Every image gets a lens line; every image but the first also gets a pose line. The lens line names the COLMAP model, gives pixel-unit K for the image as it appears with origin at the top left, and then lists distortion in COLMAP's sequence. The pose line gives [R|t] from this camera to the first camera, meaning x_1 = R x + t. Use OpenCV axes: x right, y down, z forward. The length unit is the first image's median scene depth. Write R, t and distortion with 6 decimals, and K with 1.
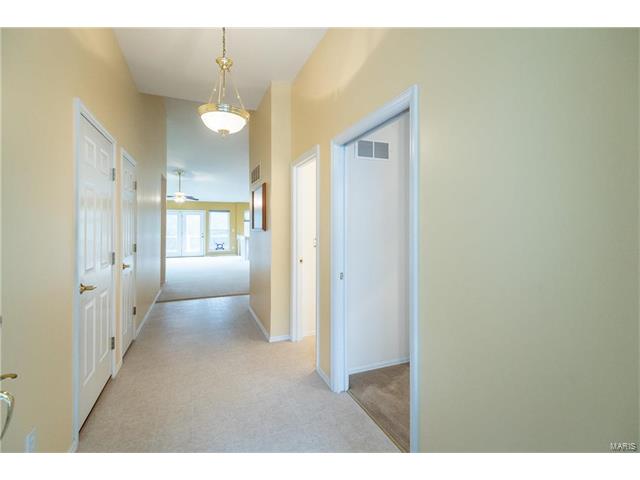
lens RADIAL K [[288.4, 0, 317.3], [0, 288.4, 220.0], [0, 0, 1]] dist [0.003147, -0.000083]
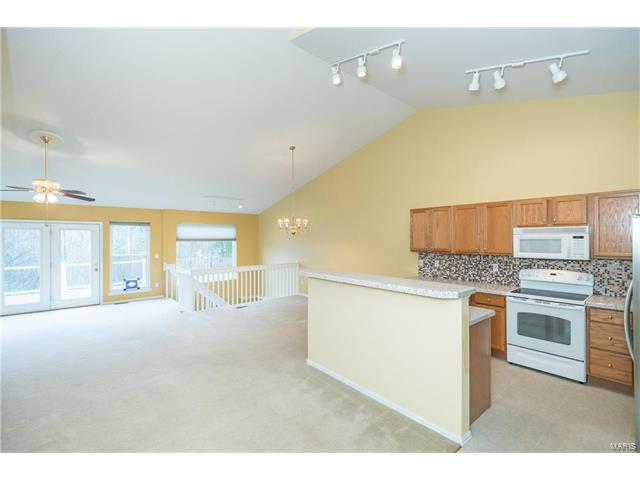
lens RADIAL K [[293.5, 0, 320.7], [0, 293.5, 235.6], [0, 0, 1]] dist [-0.000477, -0.000777]
pose [[0.952399, -0.003610, 0.304832, -0.158321], [0.001694, 0.999977, 0.006552, -0.010439], [-0.304849, -0.005724, 0.952384, 0.328353]]
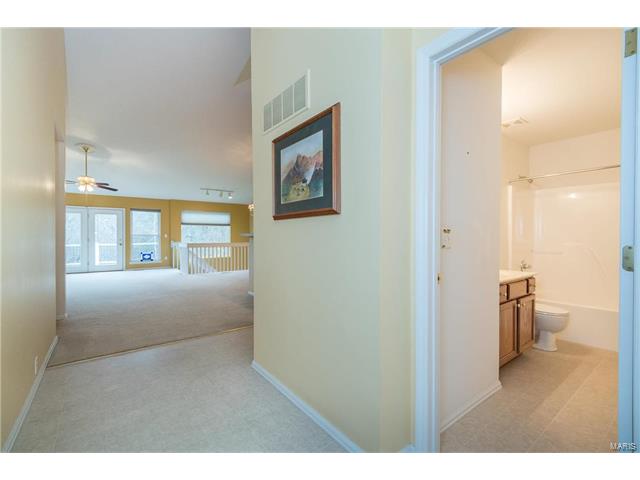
lens RADIAL K [[293.5, 0, 320.7], [0, 293.5, 235.6], [0, 0, 1]] dist [-0.000477, -0.000777]
pose [[0.970978, -0.001294, 0.239165, -0.080380], [-0.003477, 0.999803, 0.019523, 0.019183], [-0.239143, -0.019788, 0.970783, 0.147690]]
